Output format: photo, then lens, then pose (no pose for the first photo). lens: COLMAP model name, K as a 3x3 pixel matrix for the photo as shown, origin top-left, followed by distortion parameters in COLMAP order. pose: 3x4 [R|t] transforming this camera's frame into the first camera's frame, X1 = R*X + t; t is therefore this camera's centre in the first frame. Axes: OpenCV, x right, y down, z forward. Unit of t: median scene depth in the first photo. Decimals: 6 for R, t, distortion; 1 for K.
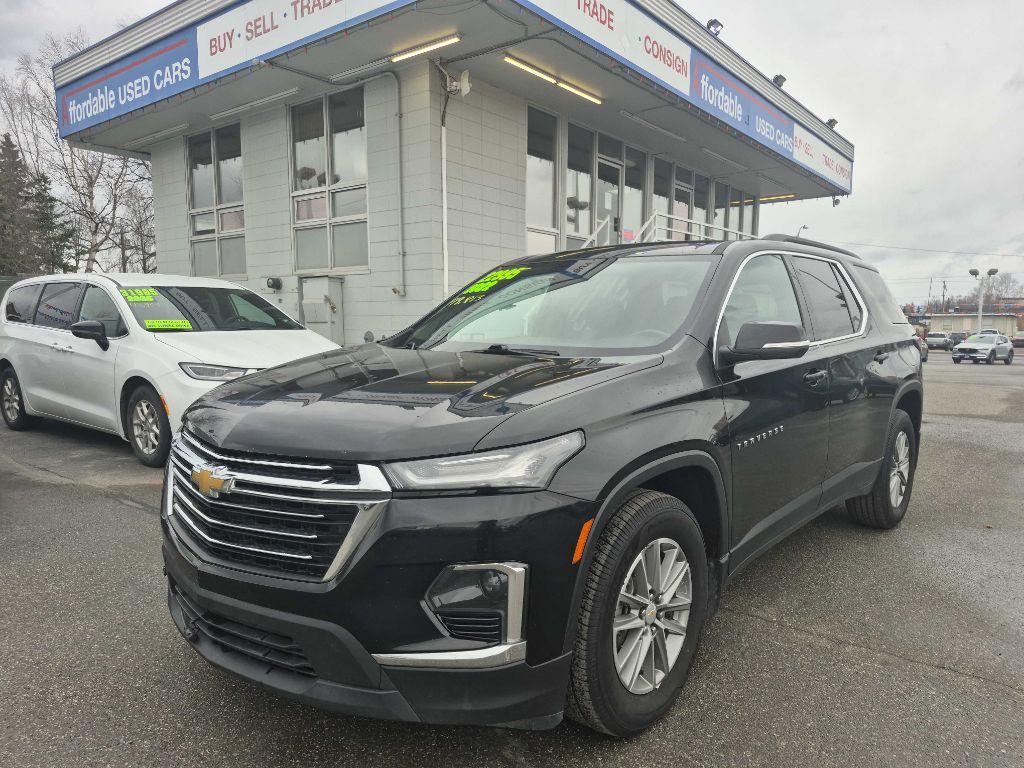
lens RADIAL K [[689.2, 0, 514.6], [0, 689.2, 401.0], [0, 0, 1]] dist [0.020643, -0.005822]
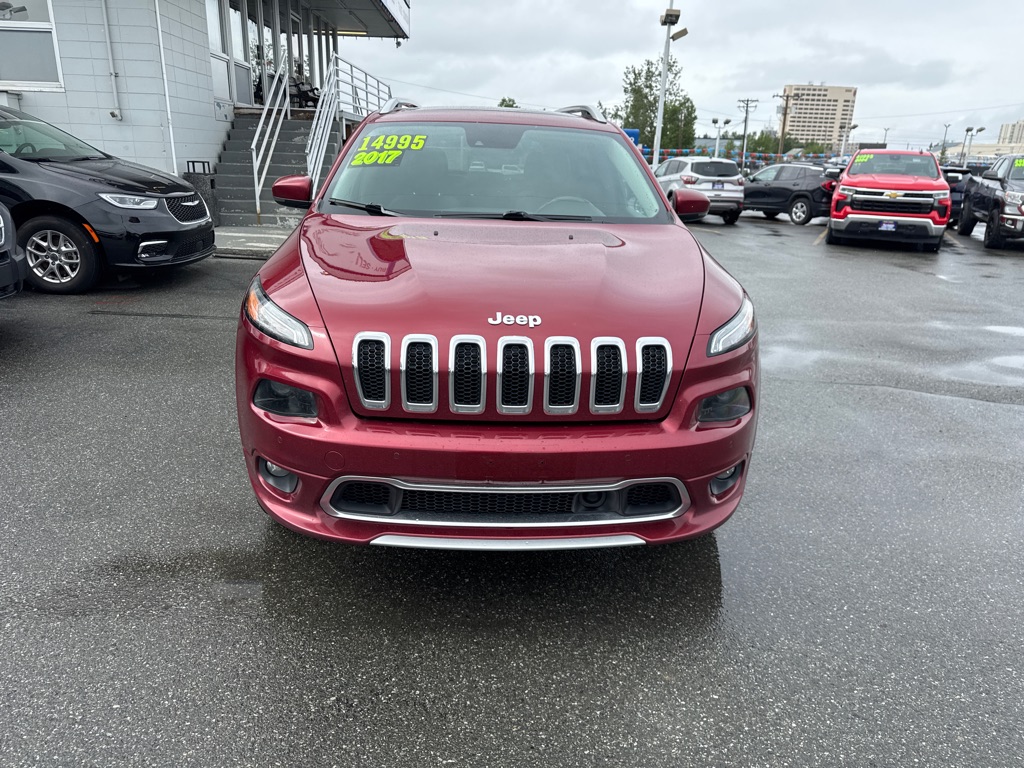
lens RADIAL K [[701.6, 0, 512.0], [0, 701.6, 384.0], [0, 0, 1]] dist [0.020699, -0.035990]
pose [[0.763939, -0.180240, 0.619605, -0.376196], [0.043818, 0.972472, 0.228863, 0.007278], [-0.643799, -0.147688, 0.750807, -0.146293]]
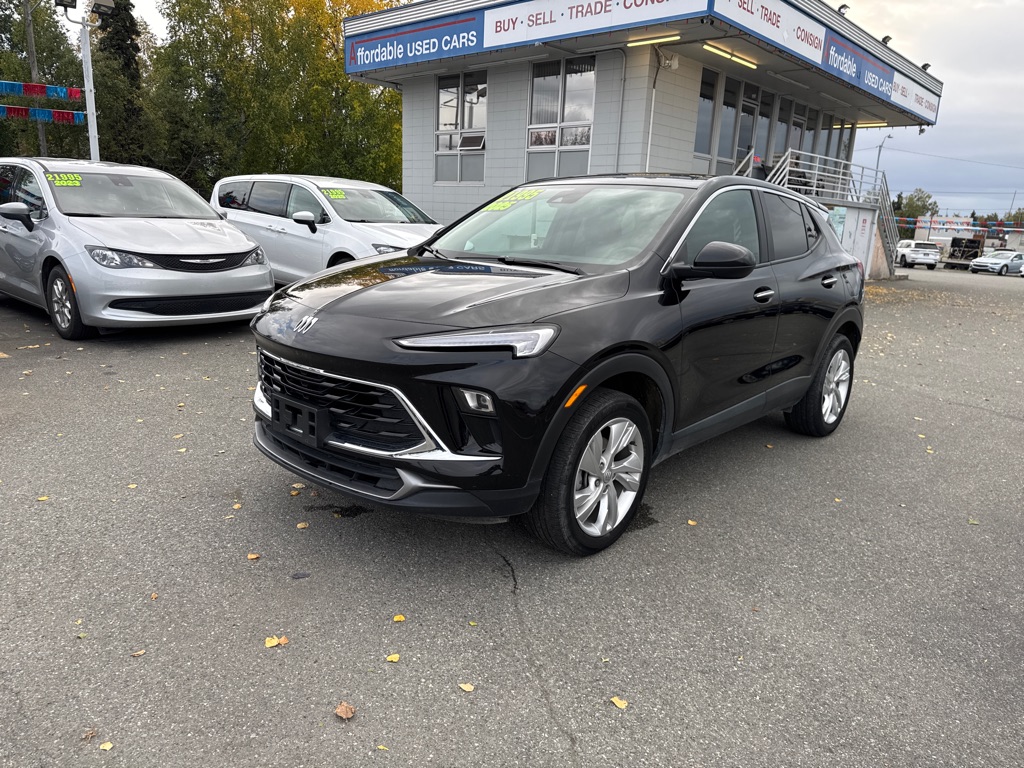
lens RADIAL K [[699.6, 0, 512.4], [0, 699.6, 378.3], [0, 0, 1]] dist [0.018723, -0.020683]
pose [[0.996377, 0.057542, -0.062630, -0.237432], [-0.049976, 0.991956, 0.116304, 0.052231], [0.068818, -0.112752, 0.991237, -0.505899]]
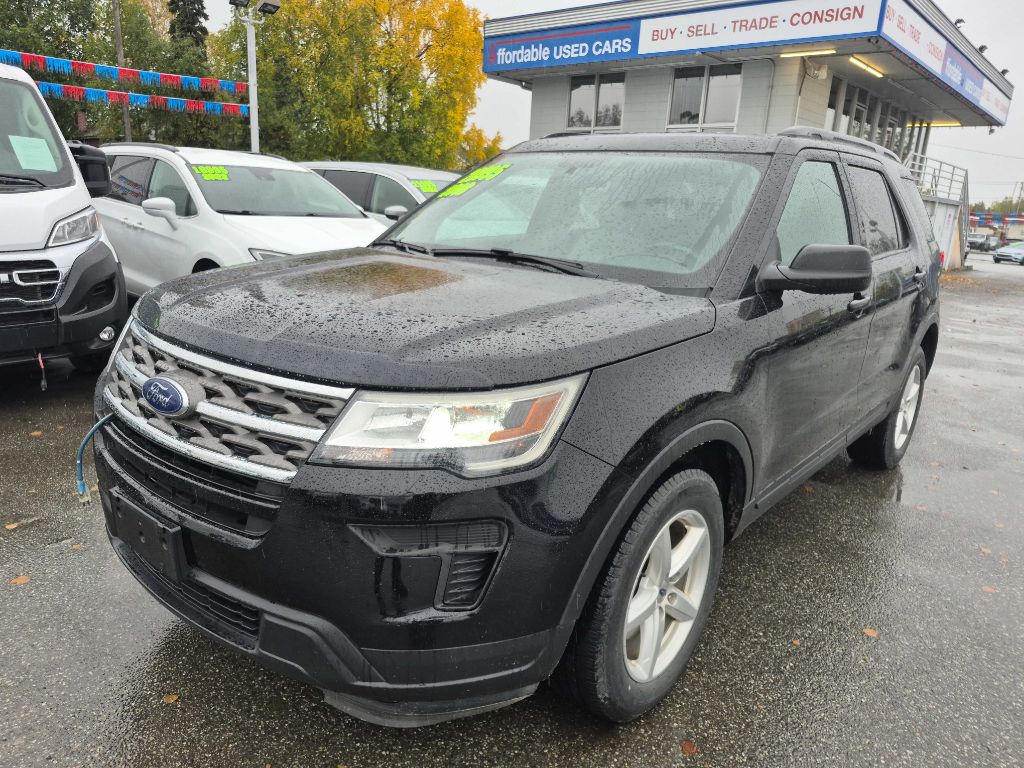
lens RADIAL K [[702.8, 0, 518.3], [0, 702.8, 387.4], [0, 0, 1]] dist [0.009840, -0.006352]
pose [[0.997412, 0.064389, -0.031983, -0.576333], [-0.058959, 0.987133, 0.148636, 0.067024], [0.041142, -0.146365, 0.988375, -0.675048]]
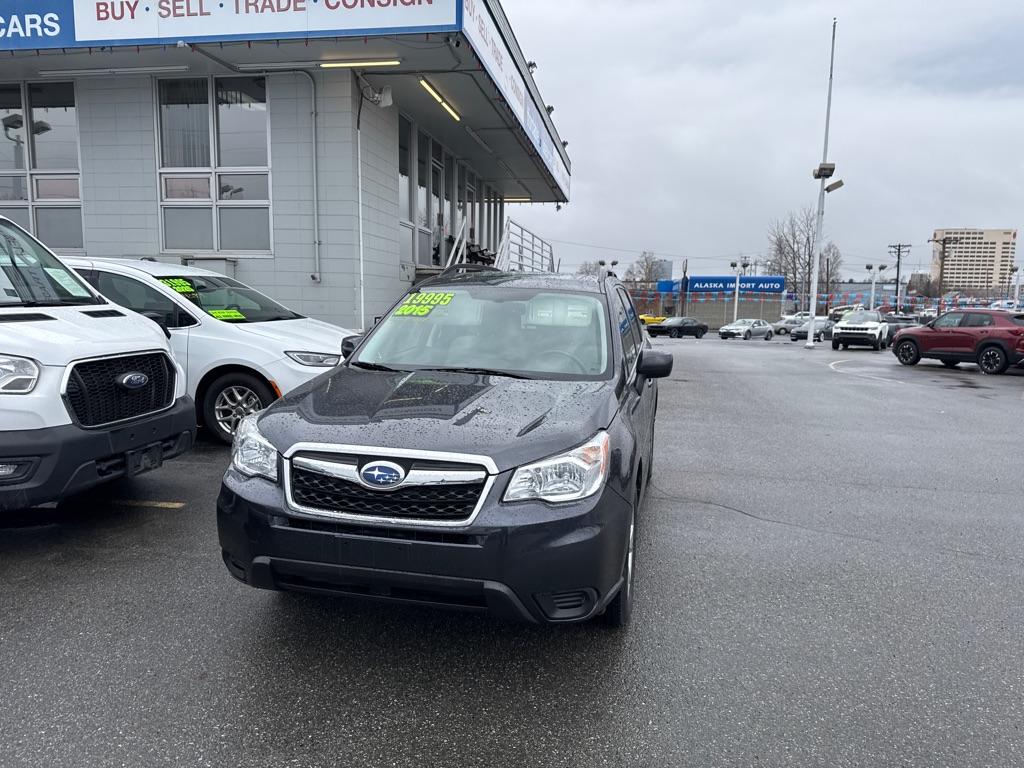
lens RADIAL K [[699.6, 0, 512.4], [0, 699.6, 378.3], [0, 0, 1]] dist [0.018723, -0.020683]
pose [[0.873641, -0.043264, 0.484643, -0.383416], [0.041471, 0.999036, 0.014425, -0.007061], [-0.484800, 0.007496, 0.874593, -0.079097]]
